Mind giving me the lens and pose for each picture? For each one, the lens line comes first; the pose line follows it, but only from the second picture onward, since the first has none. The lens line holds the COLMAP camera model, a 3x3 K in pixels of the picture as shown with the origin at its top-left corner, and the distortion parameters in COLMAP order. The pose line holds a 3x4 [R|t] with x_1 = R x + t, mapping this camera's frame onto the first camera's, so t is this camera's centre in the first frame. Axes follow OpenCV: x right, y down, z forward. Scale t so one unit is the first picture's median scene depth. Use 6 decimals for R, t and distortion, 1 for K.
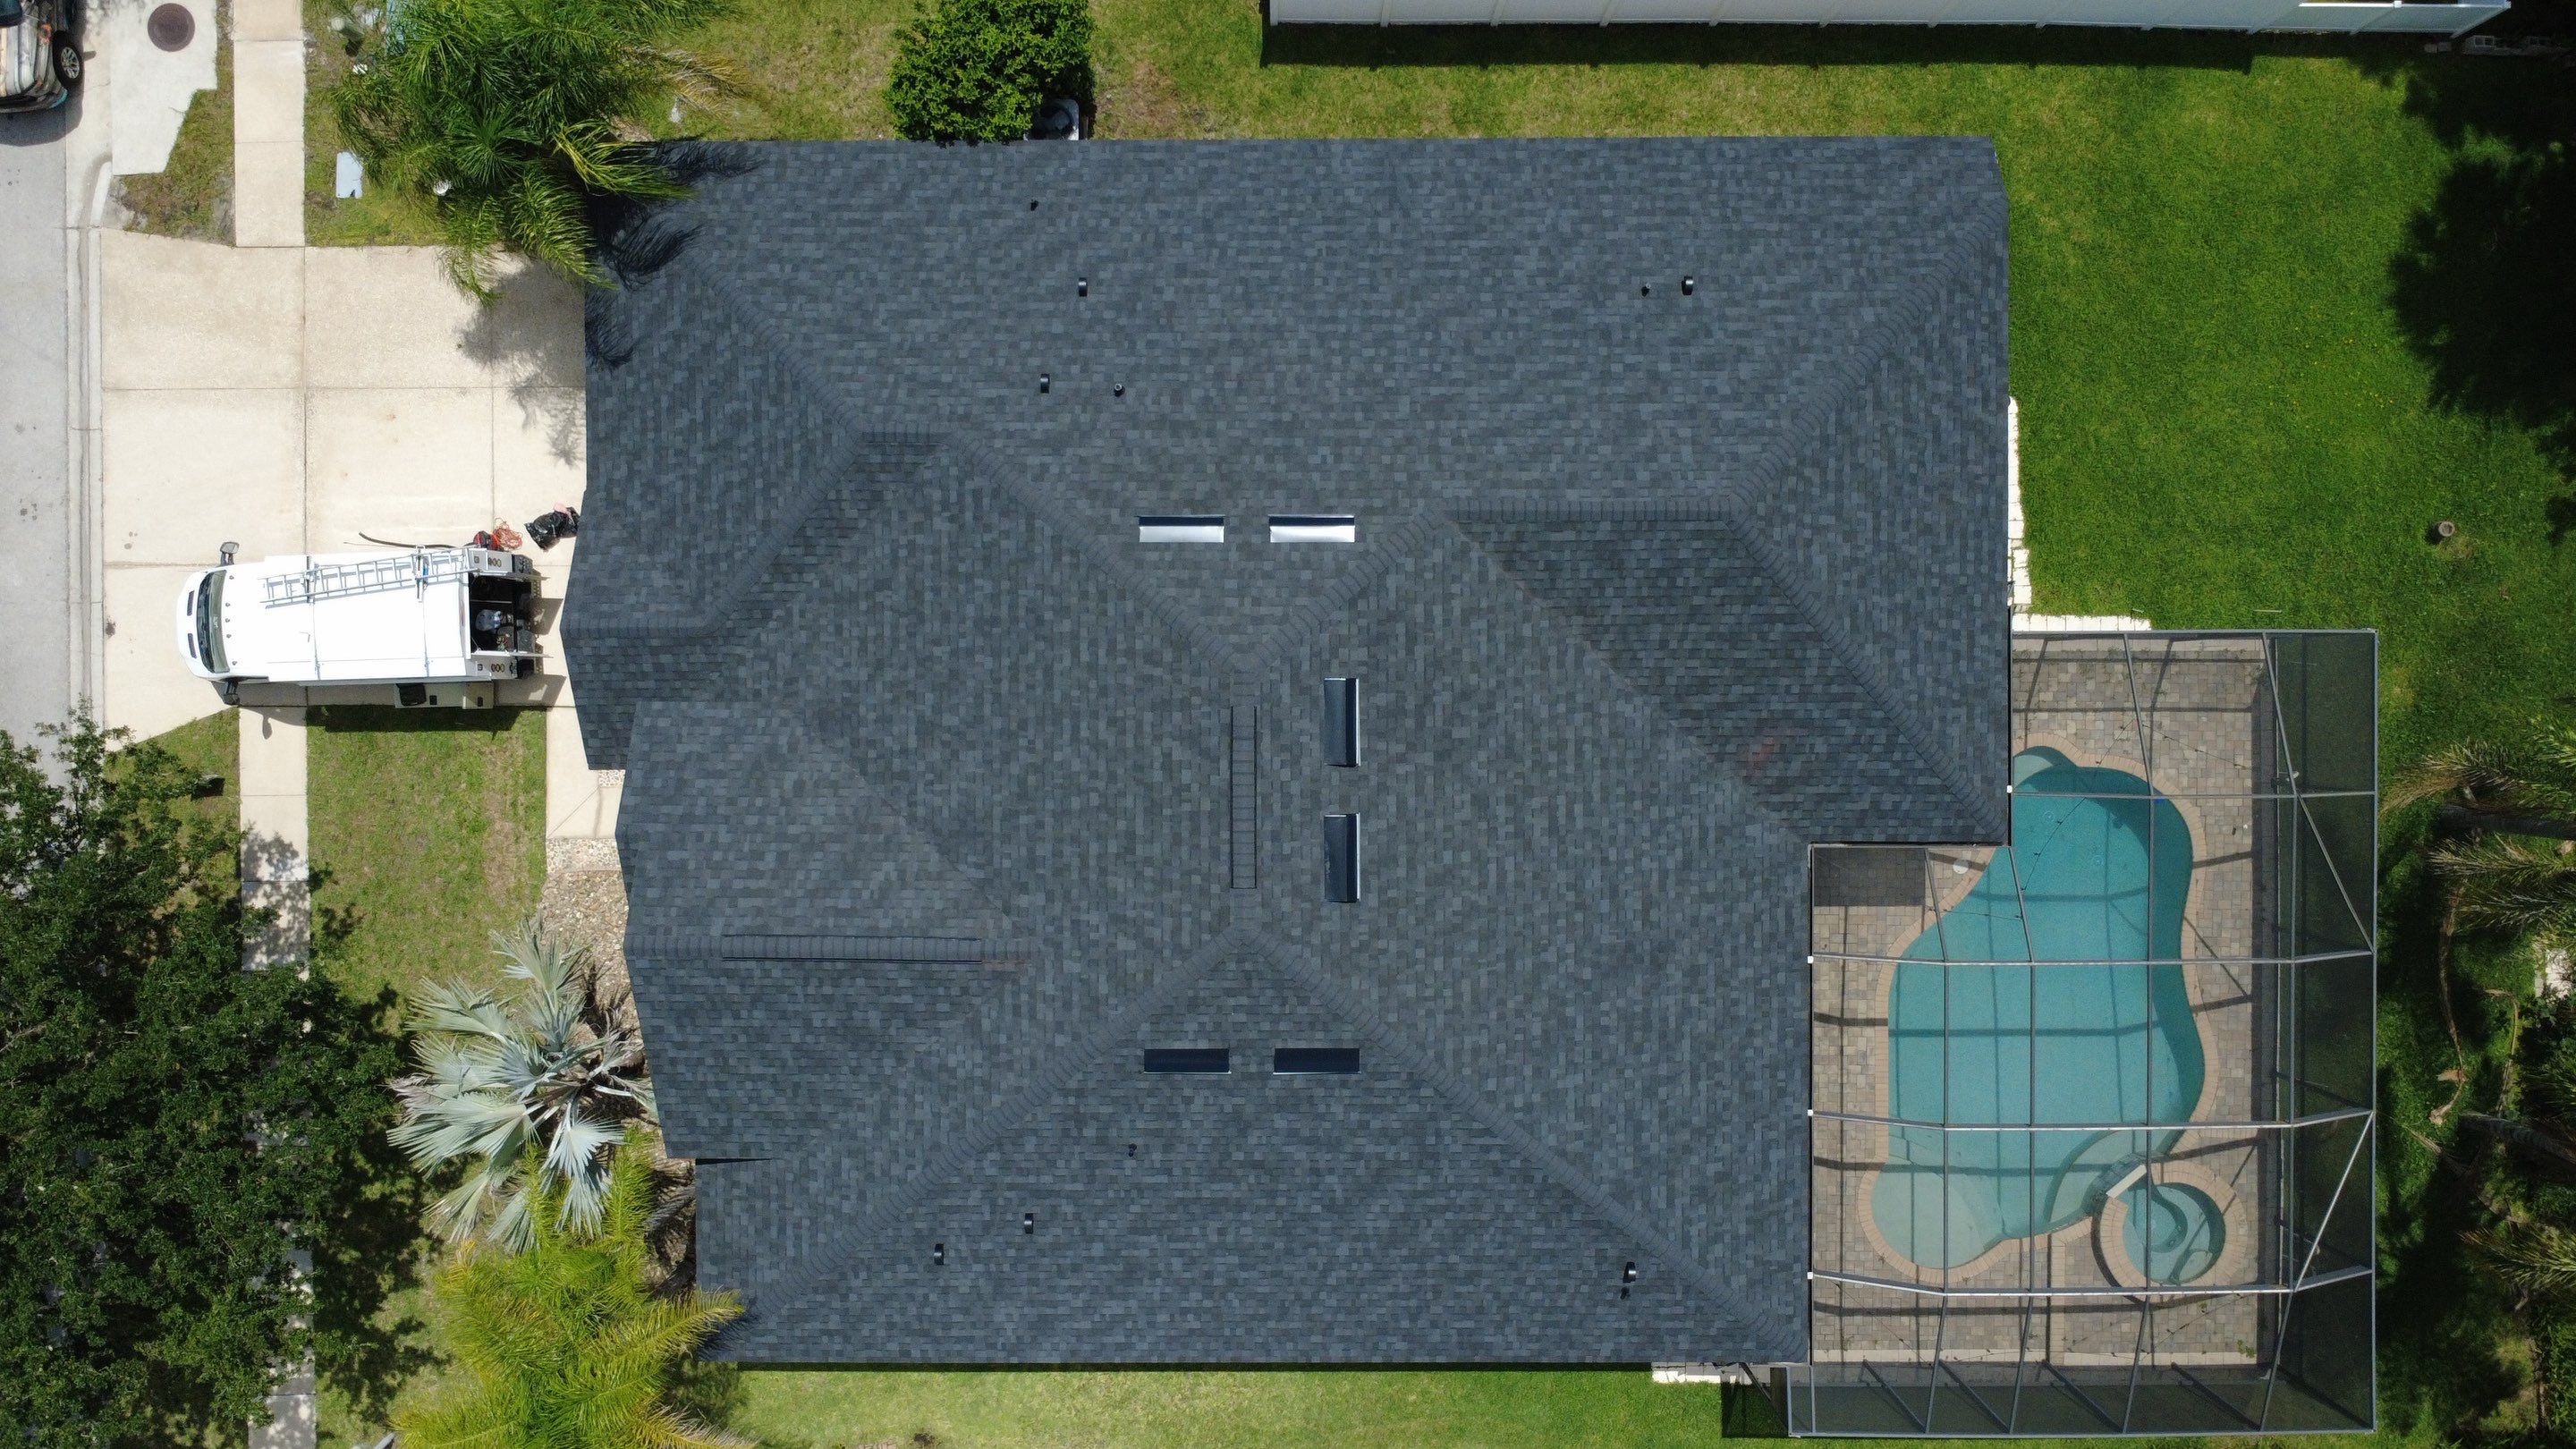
lens RADIAL K [[1875.4, 0, 1283.7], [0, 1875.4, 717.8], [0, 0, 1]] dist [-0.005138, 0.009317]
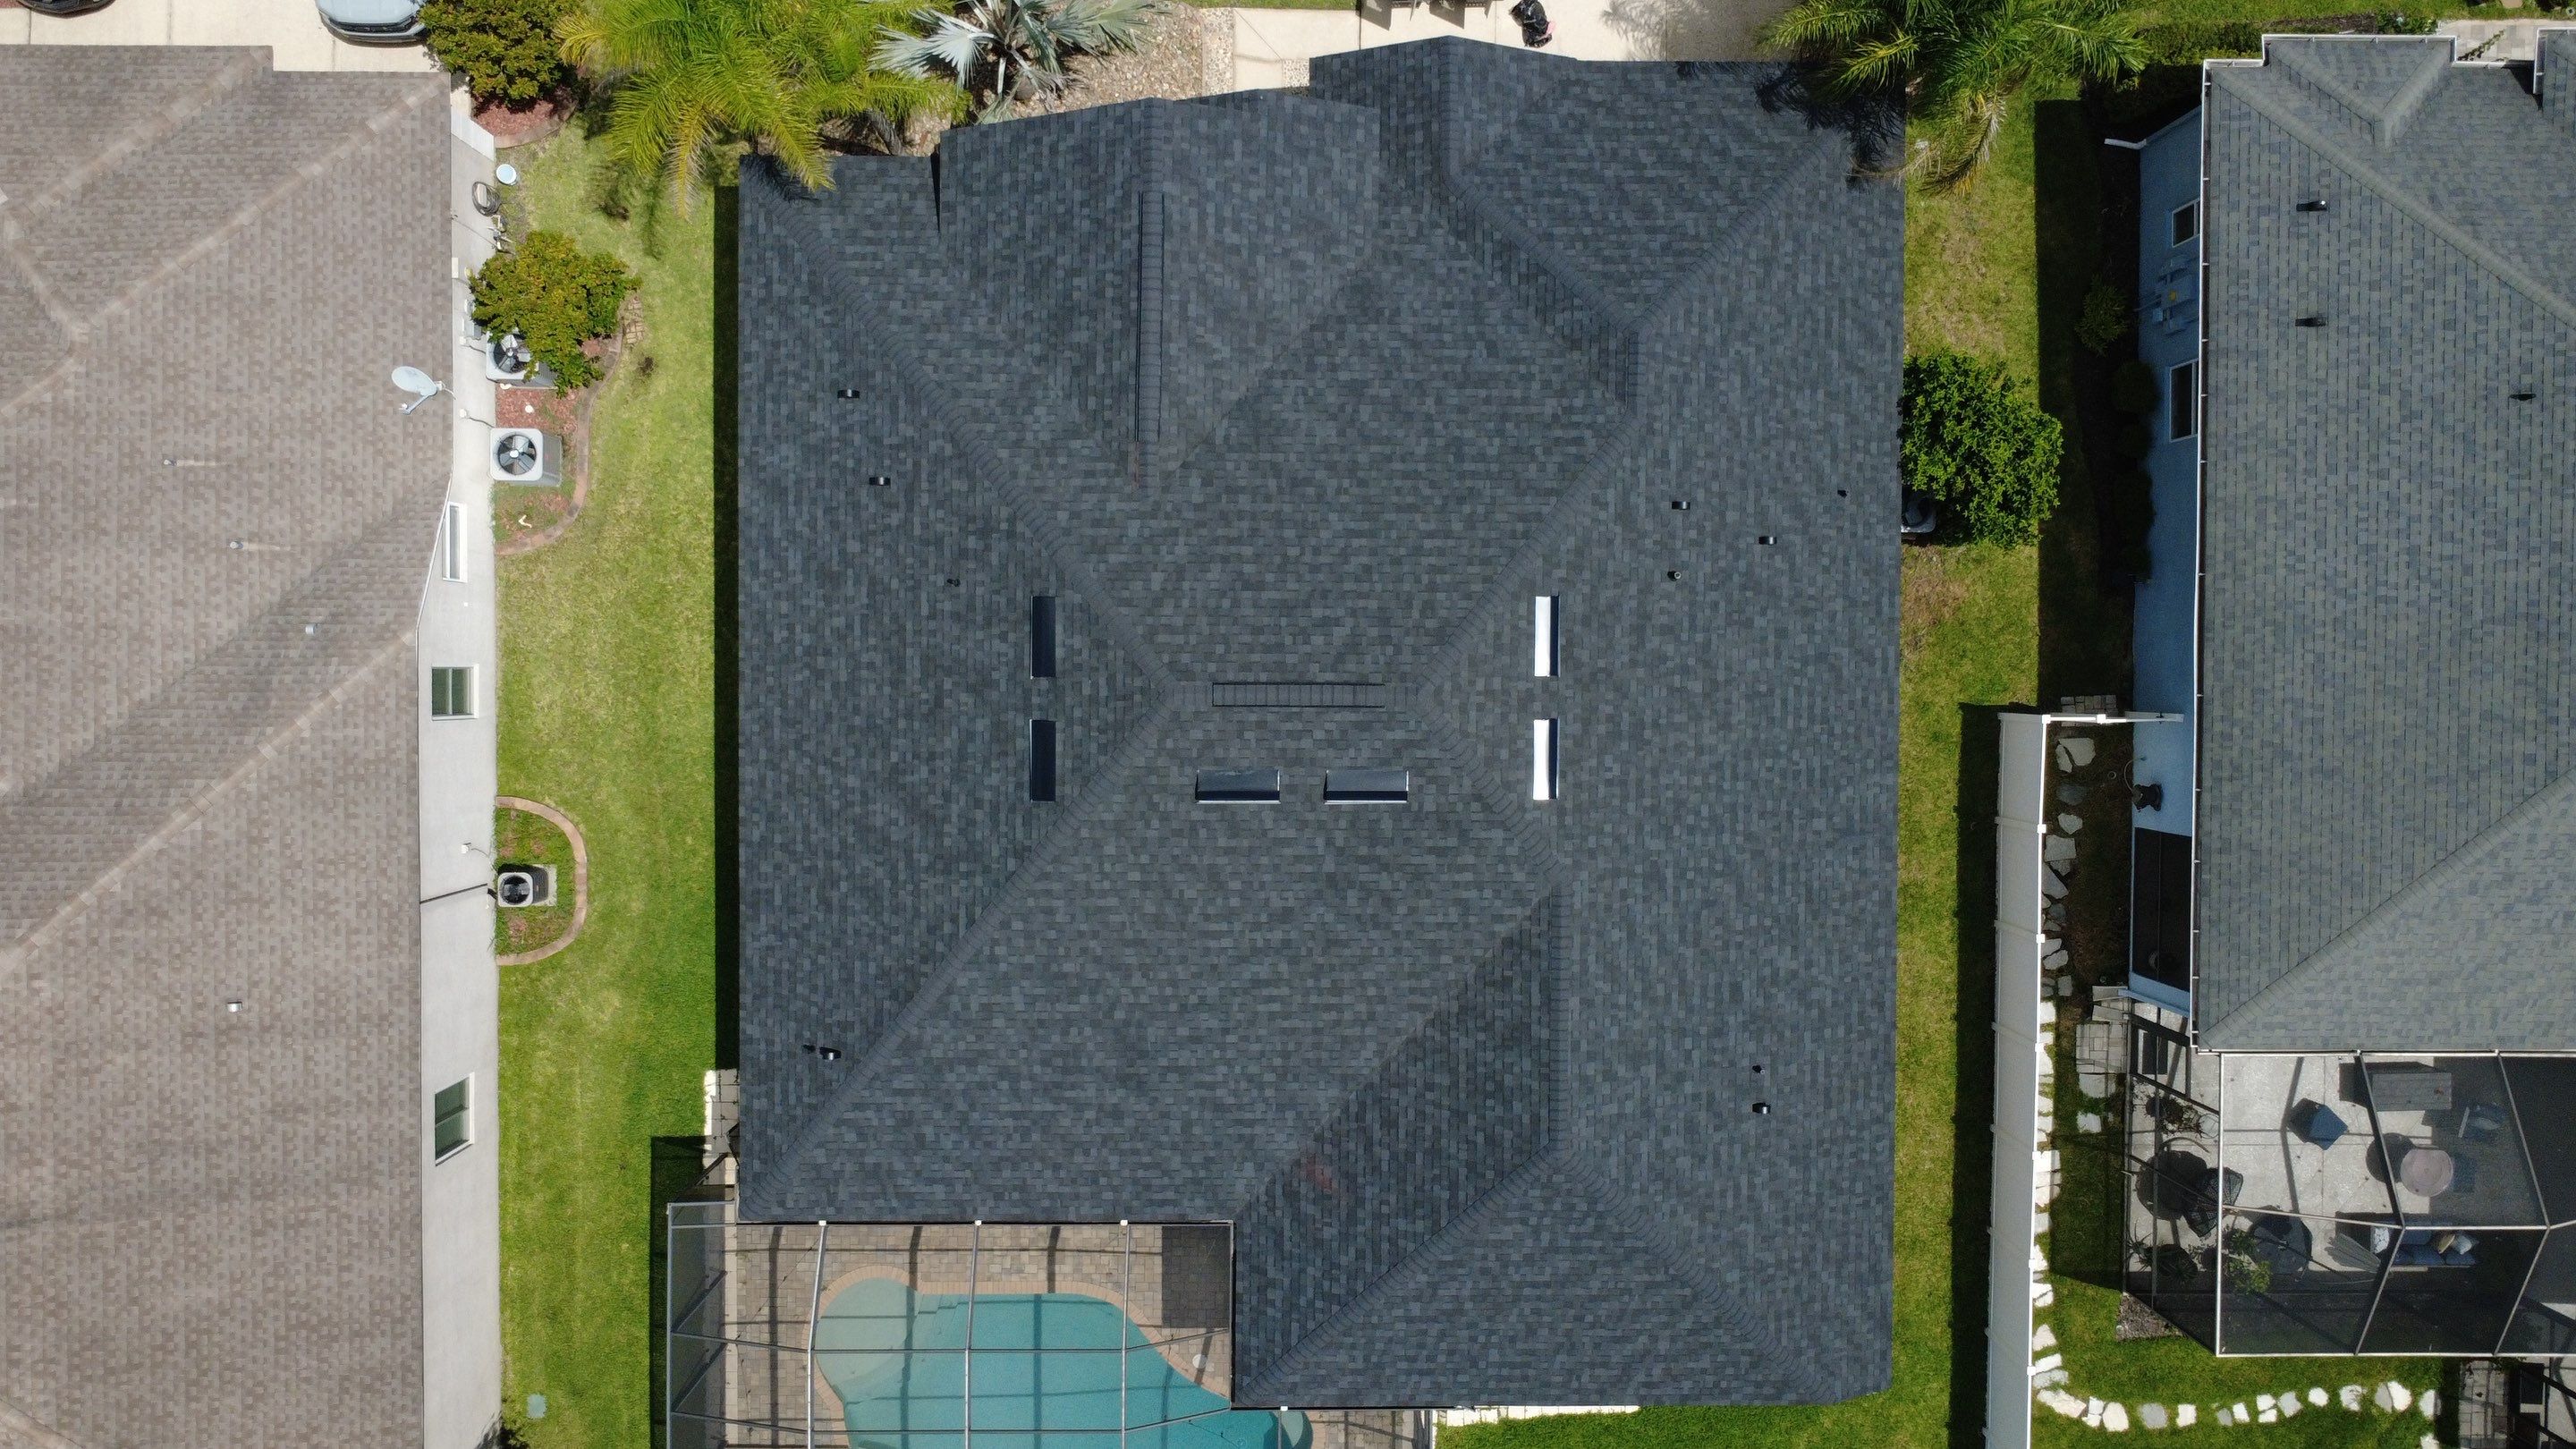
lens RADIAL K [[1875.4, 0, 1286.7], [0, 1875.4, 719.4], [0, 0, 1]] dist [-0.005138, 0.009317]
pose [[-0.007051, 0.999635, 0.026096, -0.031177], [-0.999494, -0.006235, -0.031190, 0.072755], [-0.031016, -0.026303, 0.999173, -0.051546]]
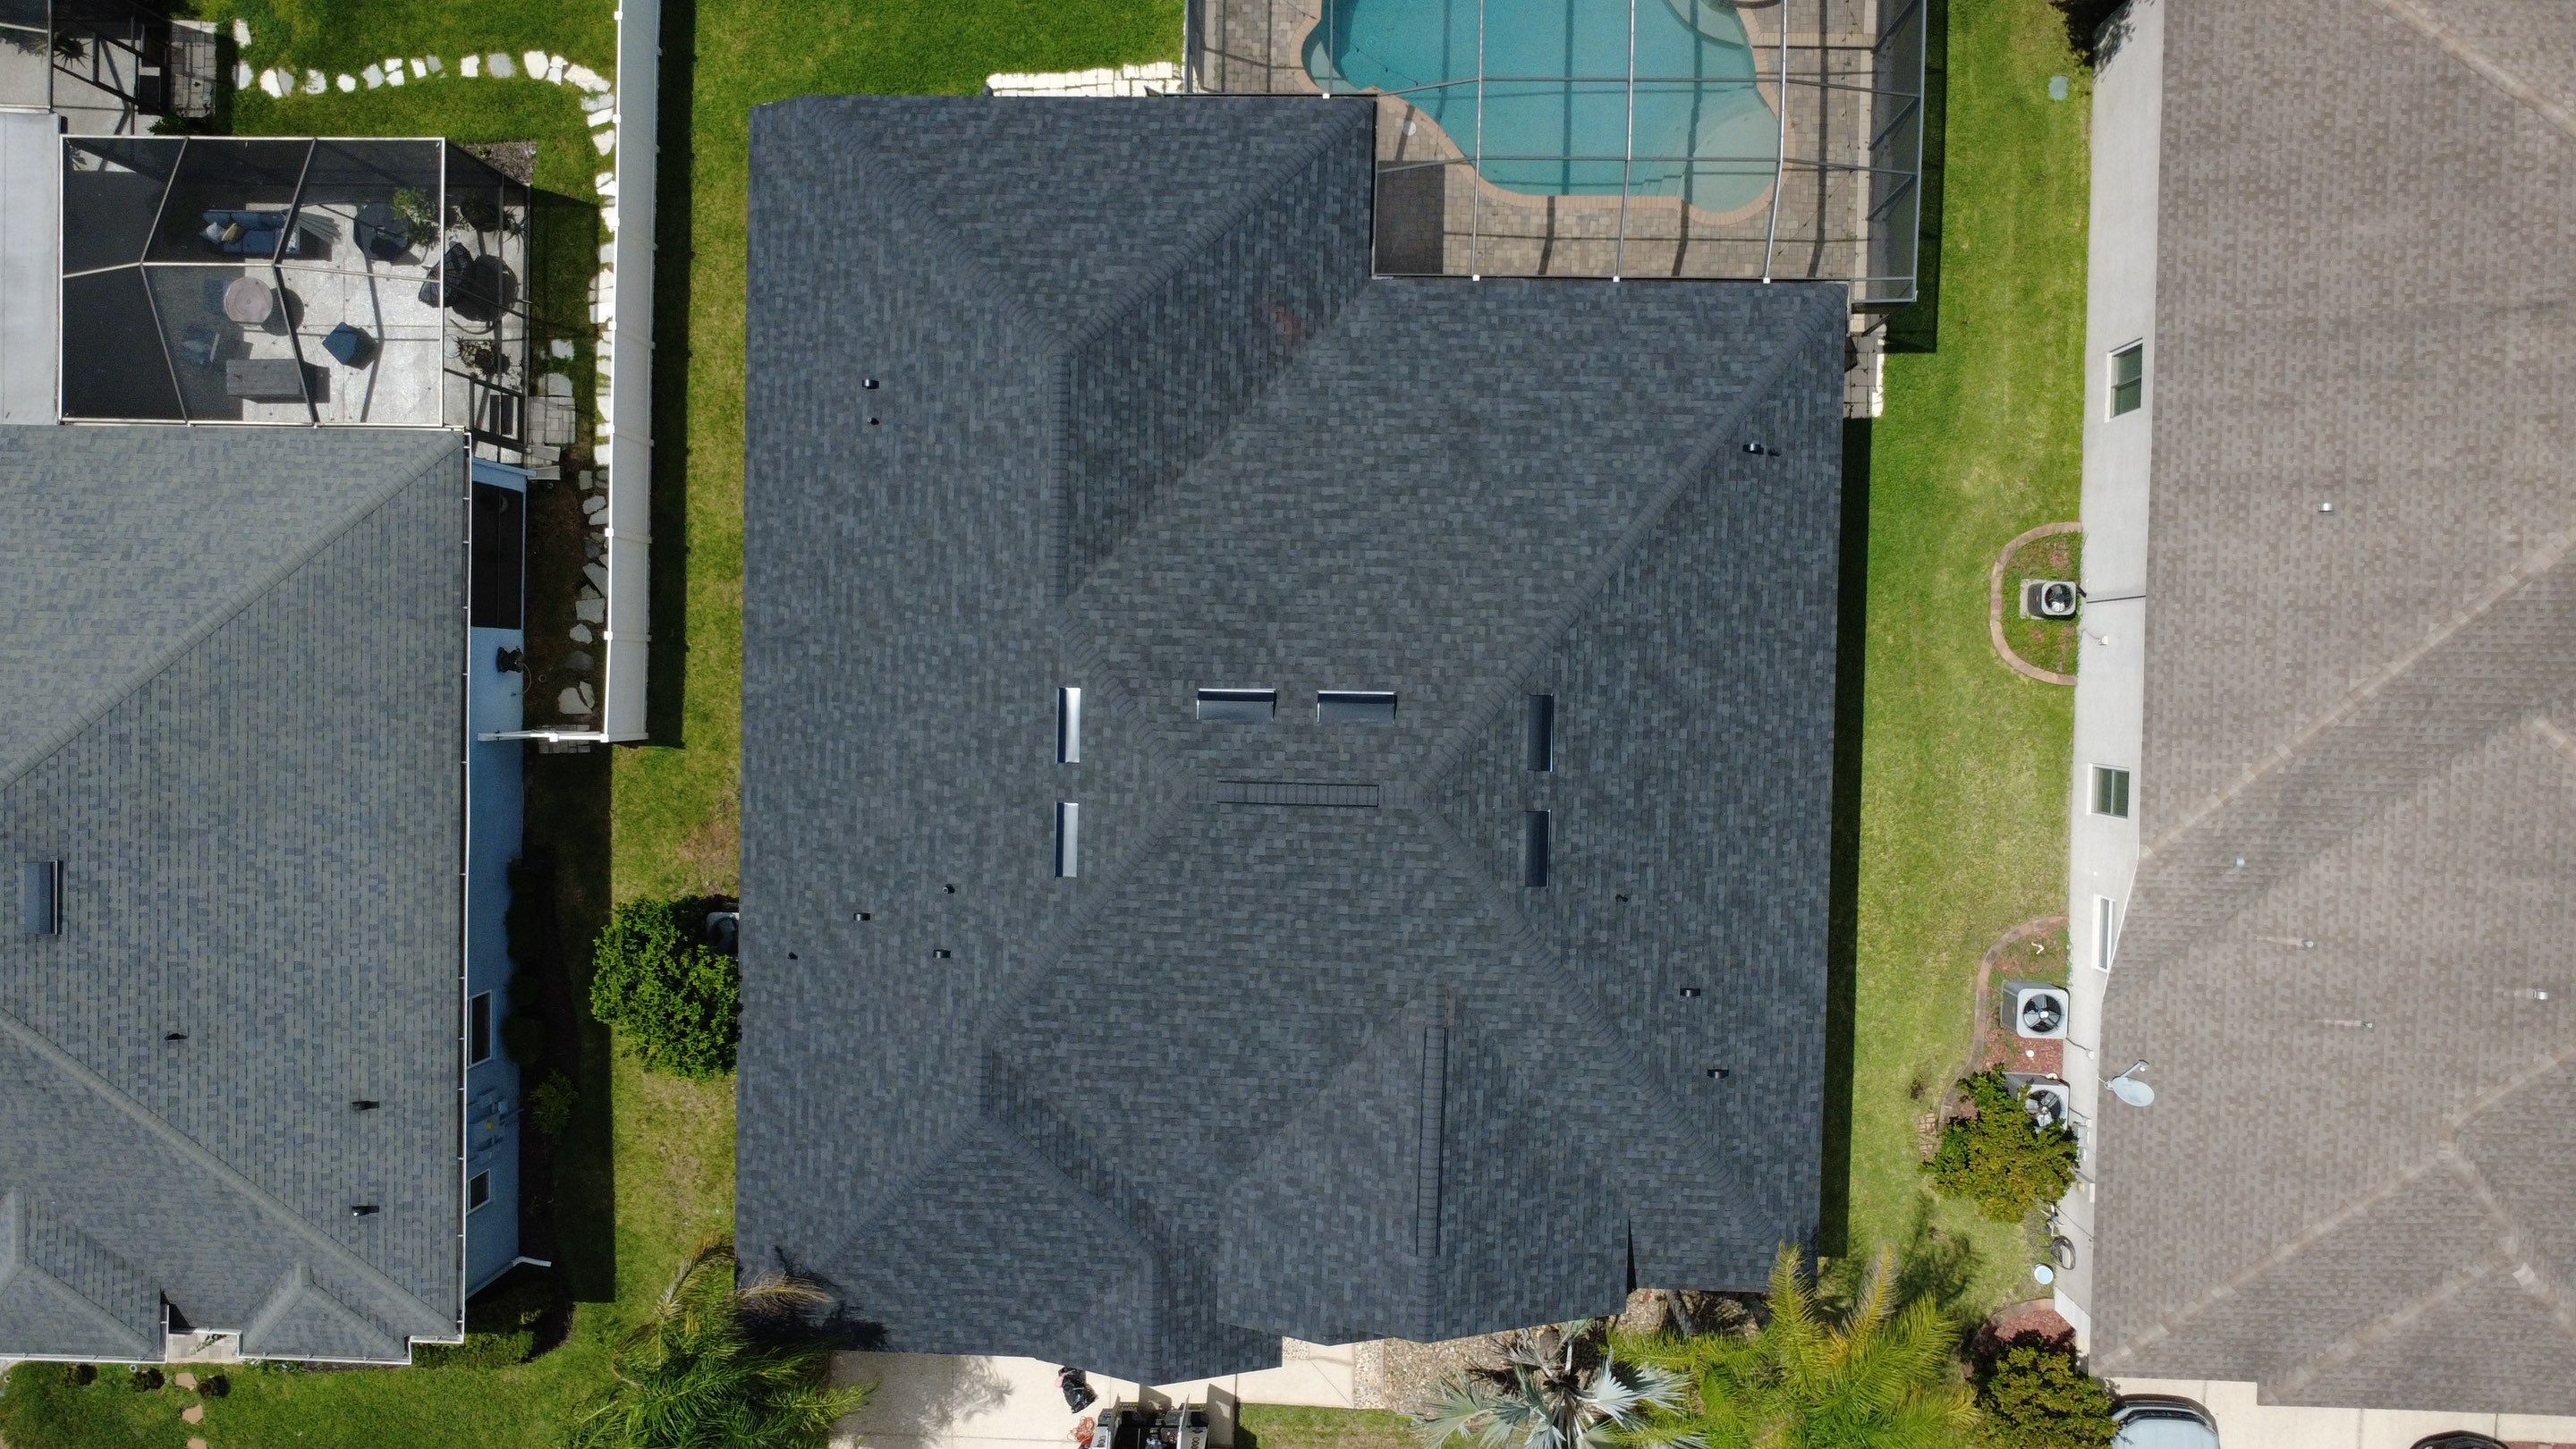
lens RADIAL K [[1875.4, 0, 1282.5], [0, 1875.4, 721.5], [0, 0, 1]] dist [-0.005138, 0.009317]
pose [[0.023474, -0.999464, -0.022839, 0.042567], [0.997836, 0.024827, -0.060889, 0.089599], [0.061423, -0.021361, 0.997883, -0.115523]]
